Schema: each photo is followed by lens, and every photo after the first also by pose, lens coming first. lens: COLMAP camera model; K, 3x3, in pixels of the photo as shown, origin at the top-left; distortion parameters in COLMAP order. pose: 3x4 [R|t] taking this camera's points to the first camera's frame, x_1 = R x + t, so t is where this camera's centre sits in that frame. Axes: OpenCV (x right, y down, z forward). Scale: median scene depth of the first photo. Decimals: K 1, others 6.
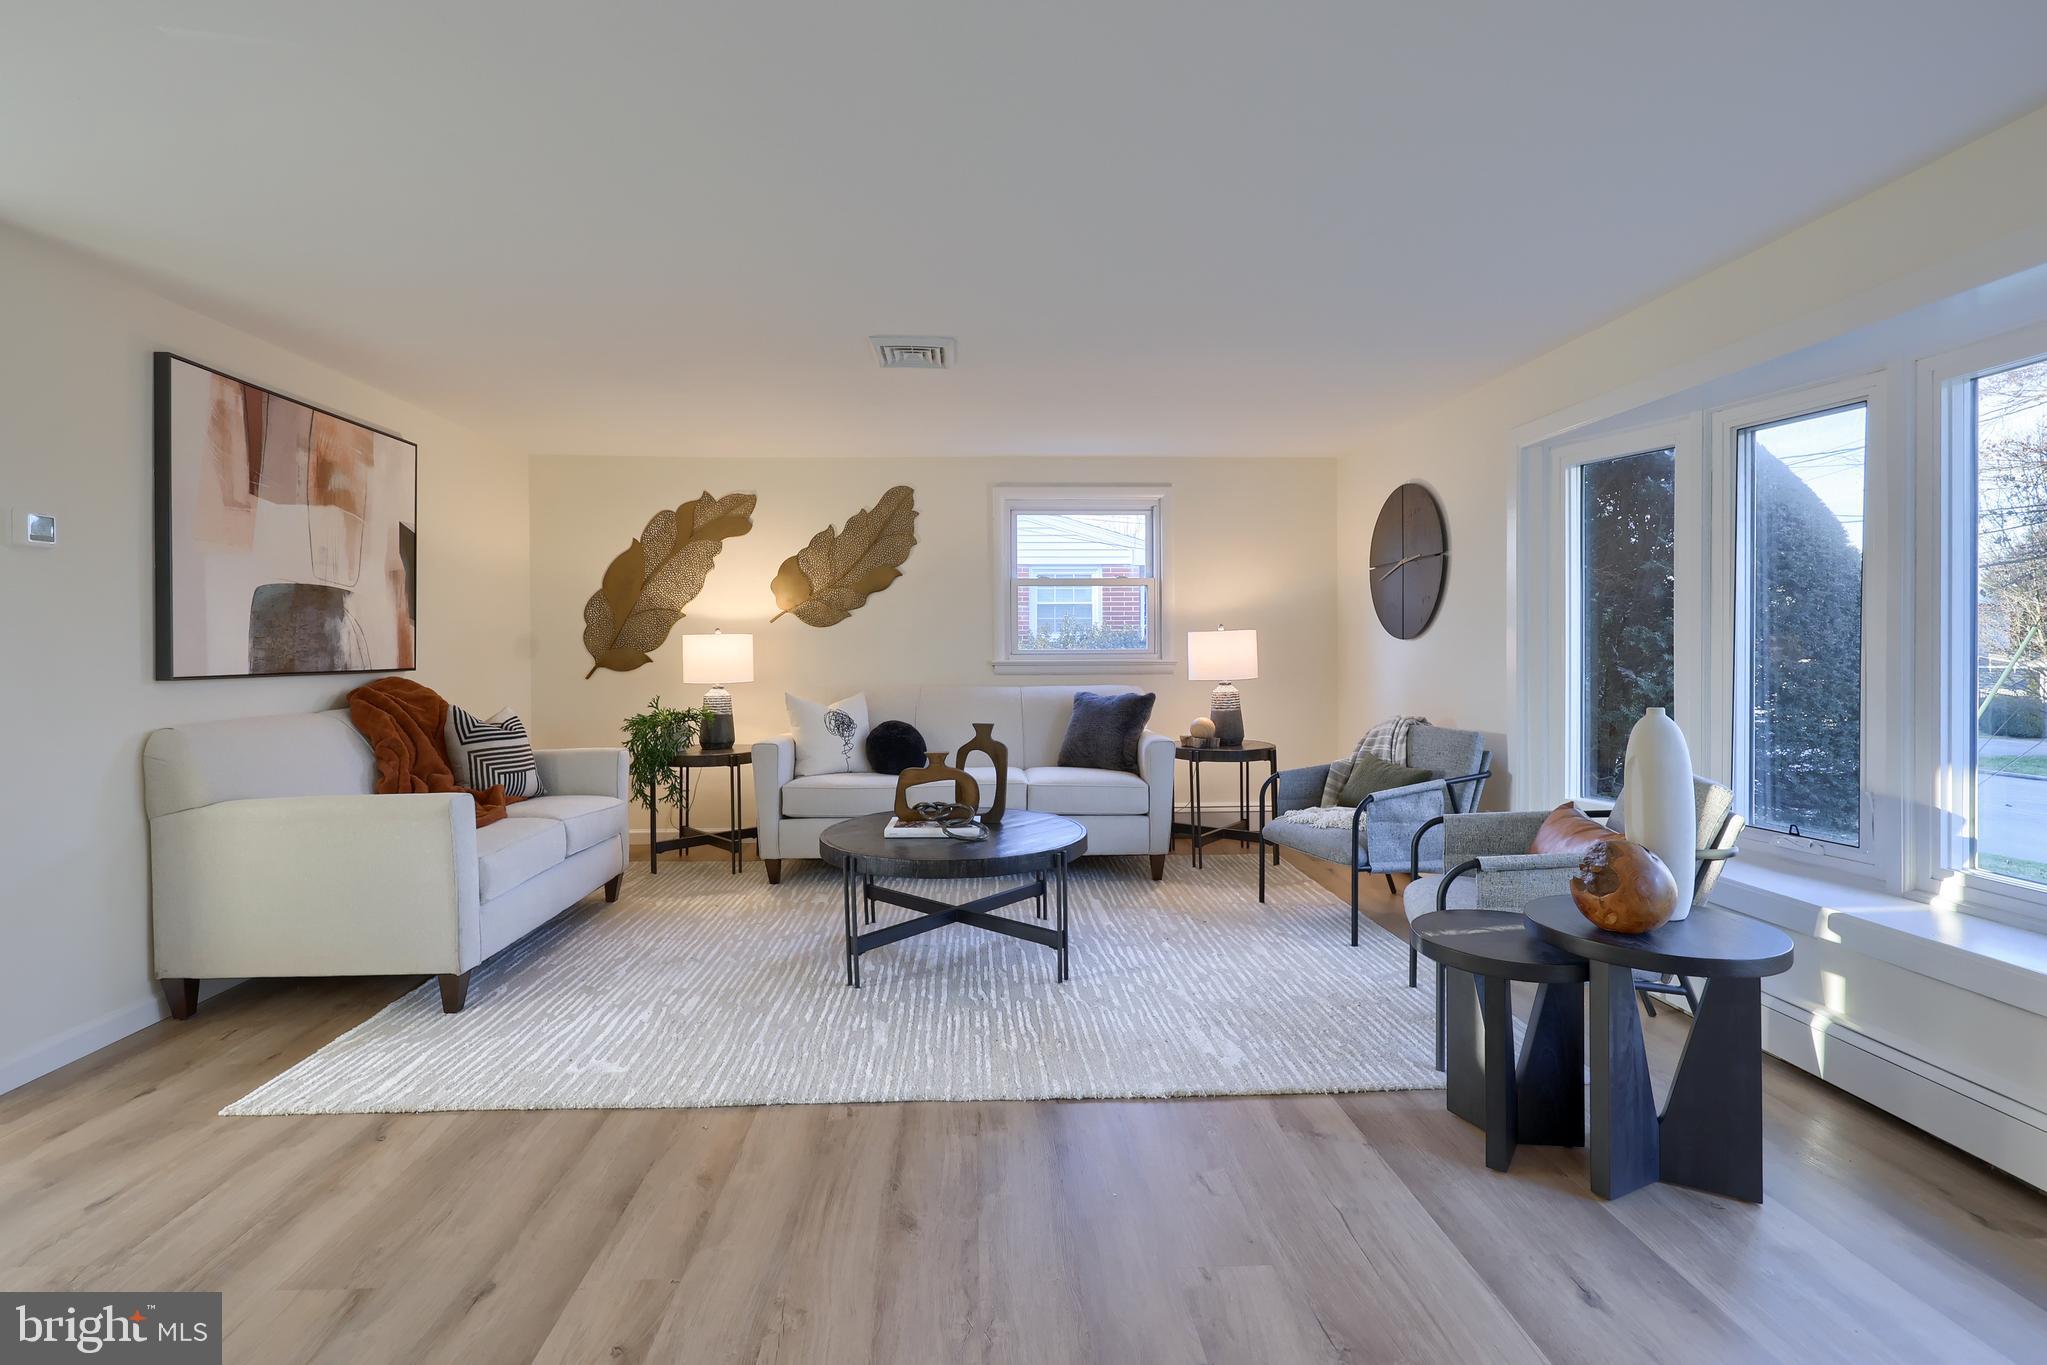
lens RADIAL K [[920.7, 0, 996.2], [0, 920.7, 657.1], [0, 0, 1]] dist [-0.000394, 0.000633]
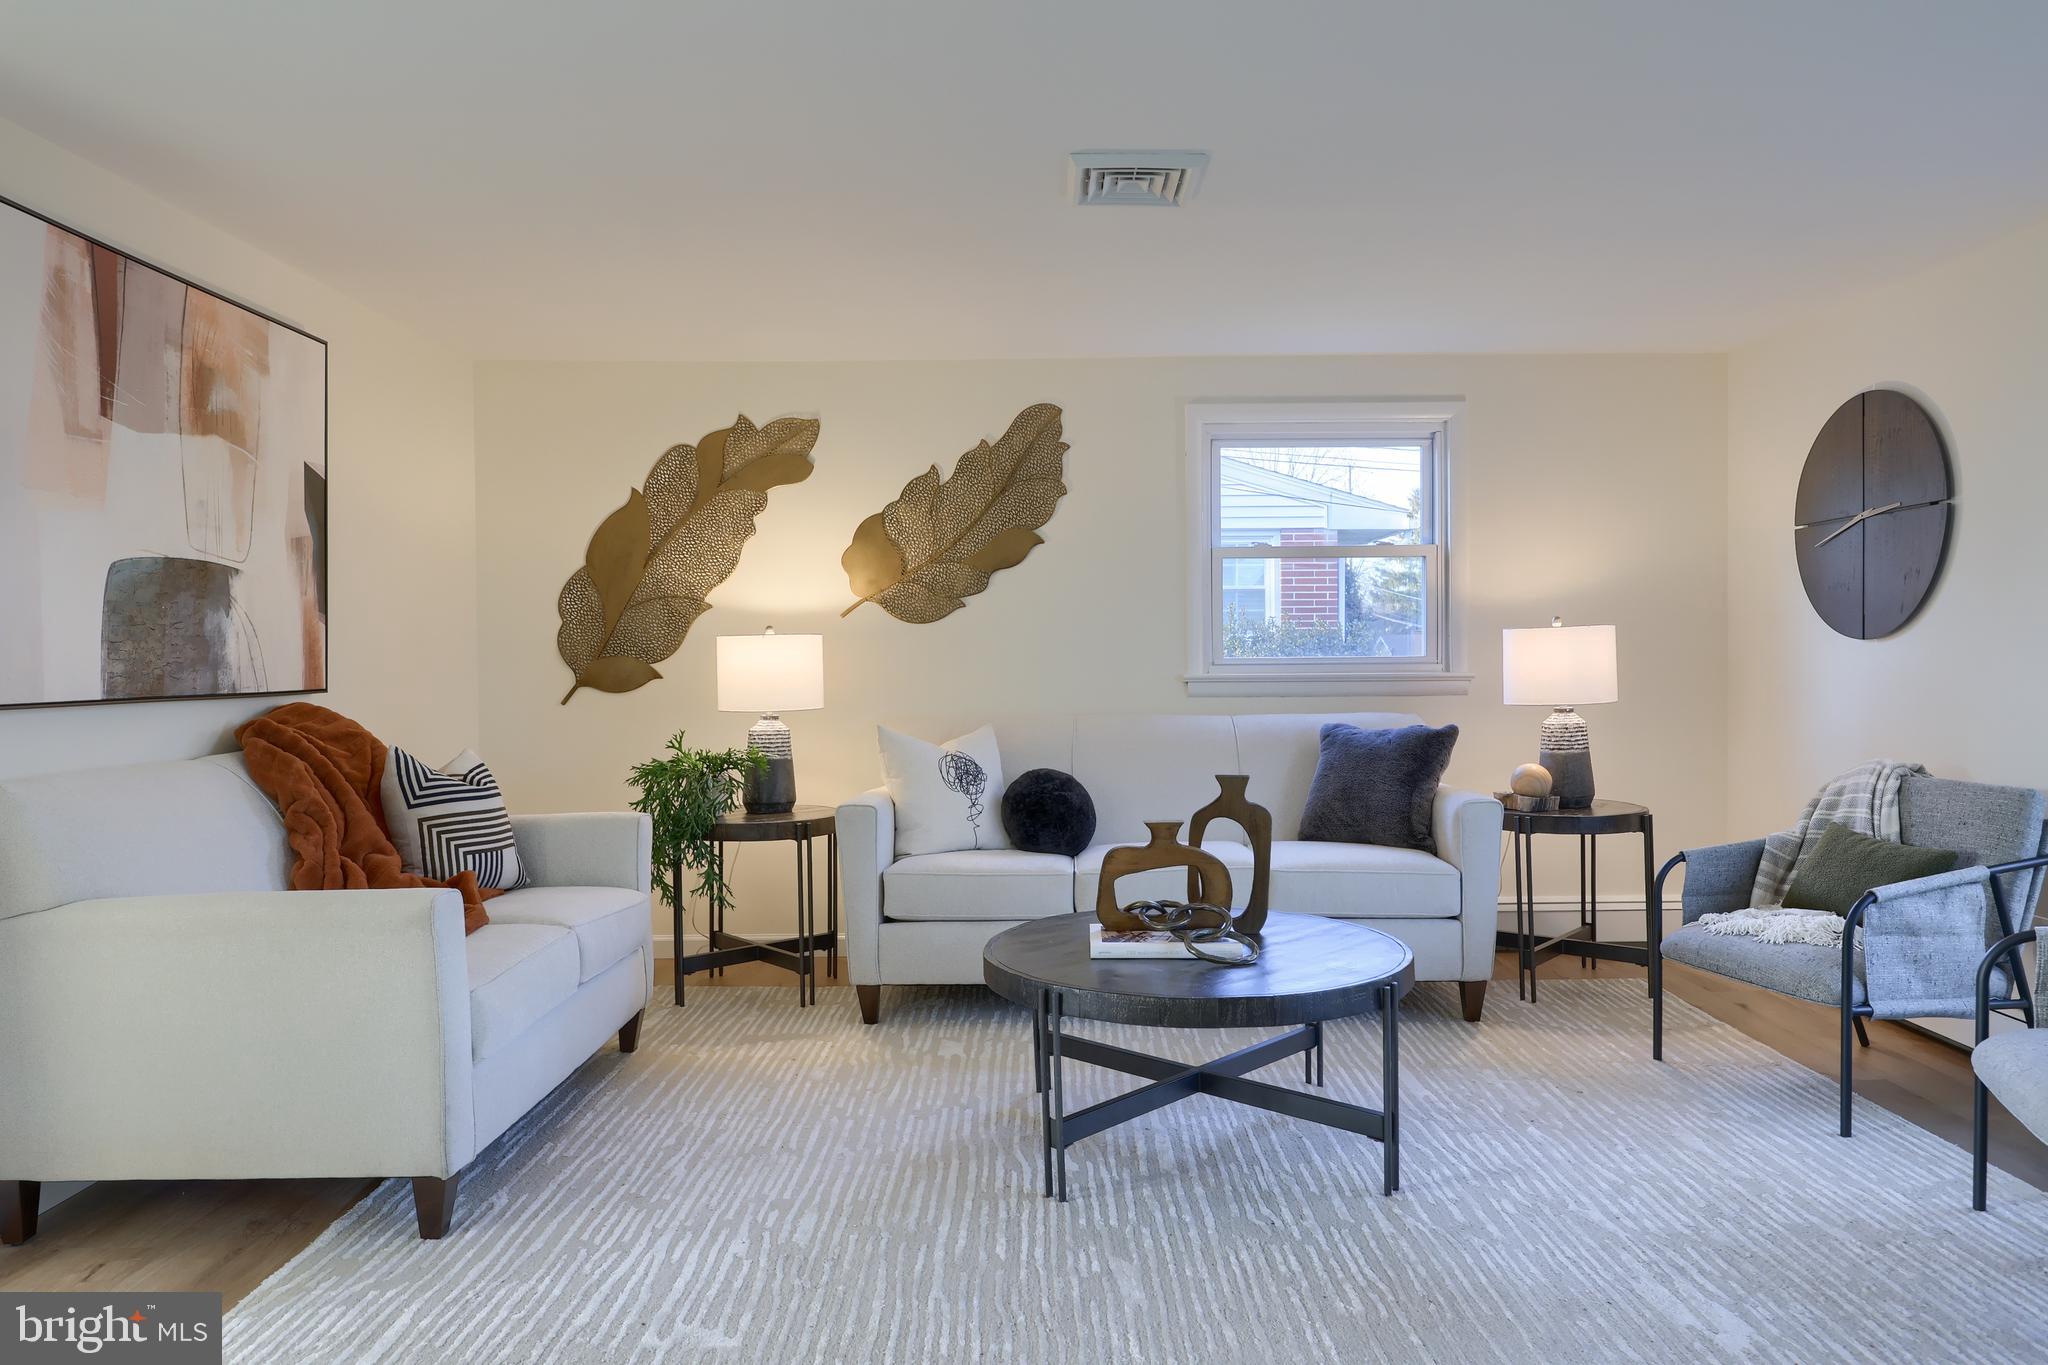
lens RADIAL K [[1361.6, 0, 1028.2], [0, 1361.6, 678.9], [0, 0, 1]] dist [0.001654, 0.000237]
pose [[0.999455, -0.002518, -0.032919, -0.121318], [0.002752, 0.999971, 0.007066, -0.000404], [0.032900, -0.007152, 0.999433, 0.068990]]
